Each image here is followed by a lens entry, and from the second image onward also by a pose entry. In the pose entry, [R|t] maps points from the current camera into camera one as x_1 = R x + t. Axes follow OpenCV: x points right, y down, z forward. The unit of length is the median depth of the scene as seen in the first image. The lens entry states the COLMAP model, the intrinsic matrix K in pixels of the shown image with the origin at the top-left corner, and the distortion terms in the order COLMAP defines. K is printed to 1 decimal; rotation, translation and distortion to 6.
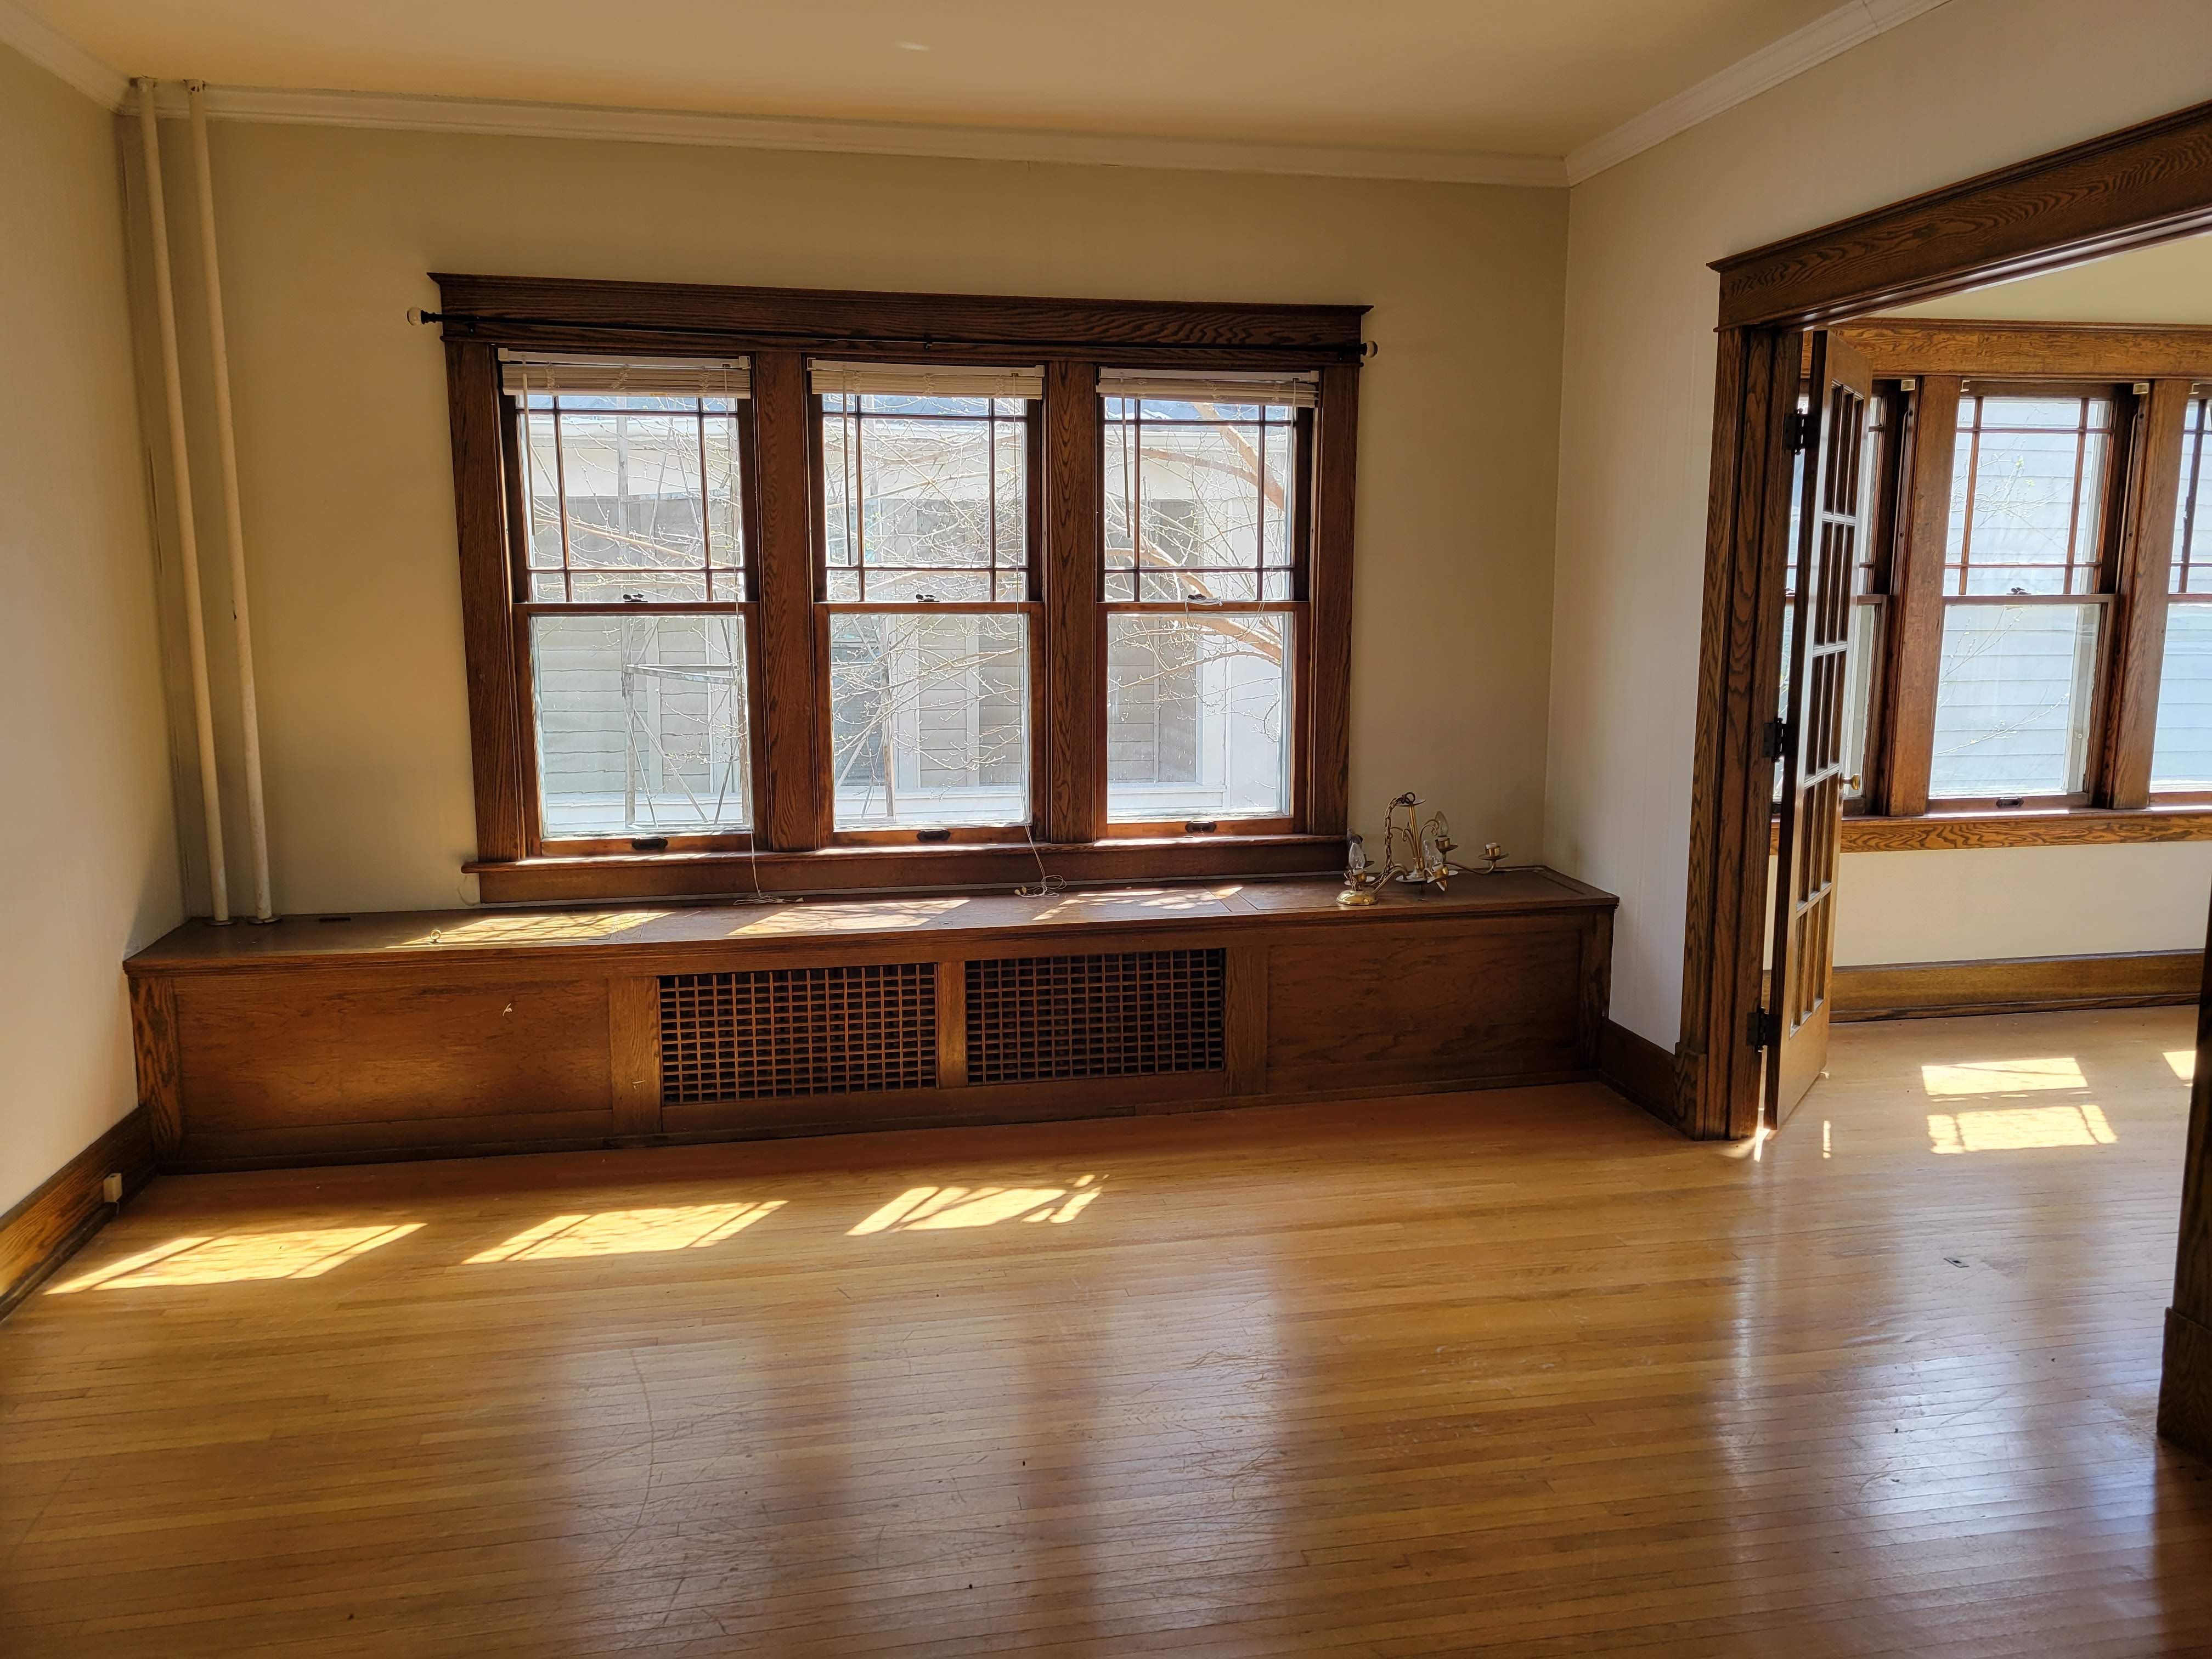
lens RADIAL K [[1657.0, 0, 1092.2], [0, 1657.0, 823.1], [0, 0, 1]] dist [0.055316, -0.033606]
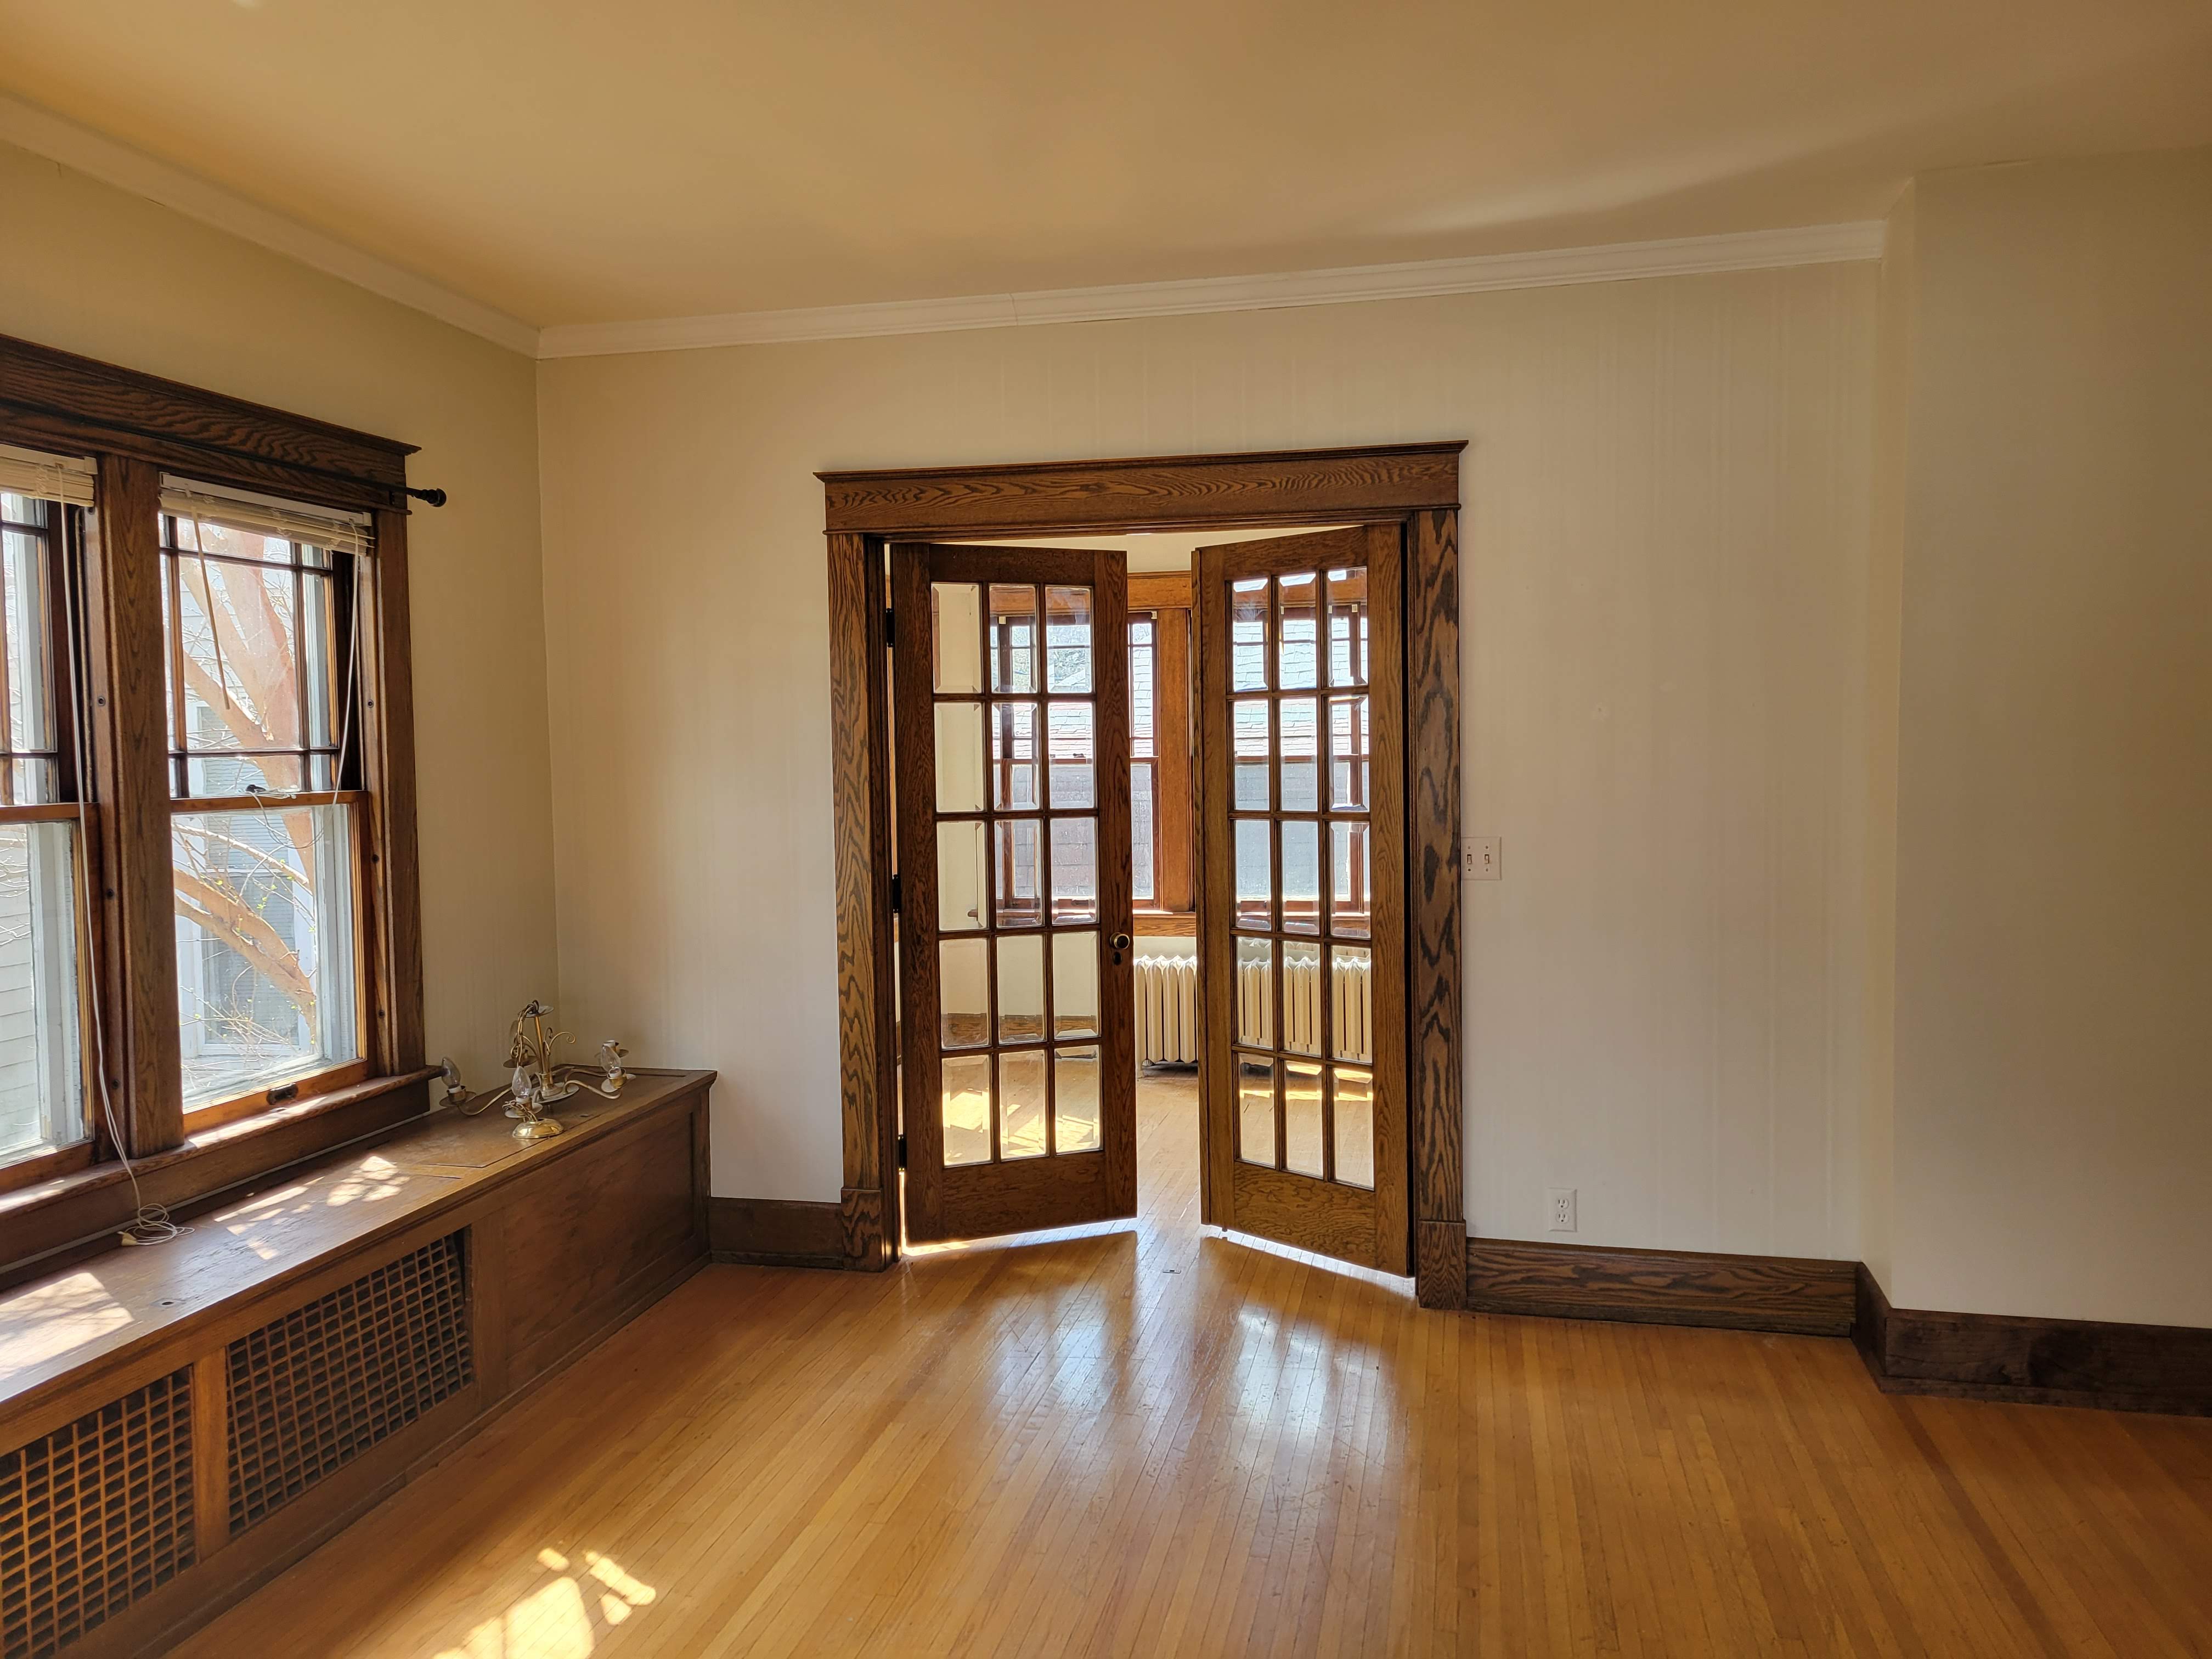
lens RADIAL K [[1657.0, 0, 1112.4], [0, 1657.0, 829.2], [0, 0, 1]] dist [0.055316, -0.033606]
pose [[0.394962, -0.054667, 0.917069, -0.467050], [0.153235, 0.988164, -0.007090, -0.052061], [-0.905828, 0.143328, 0.398665, 0.341517]]
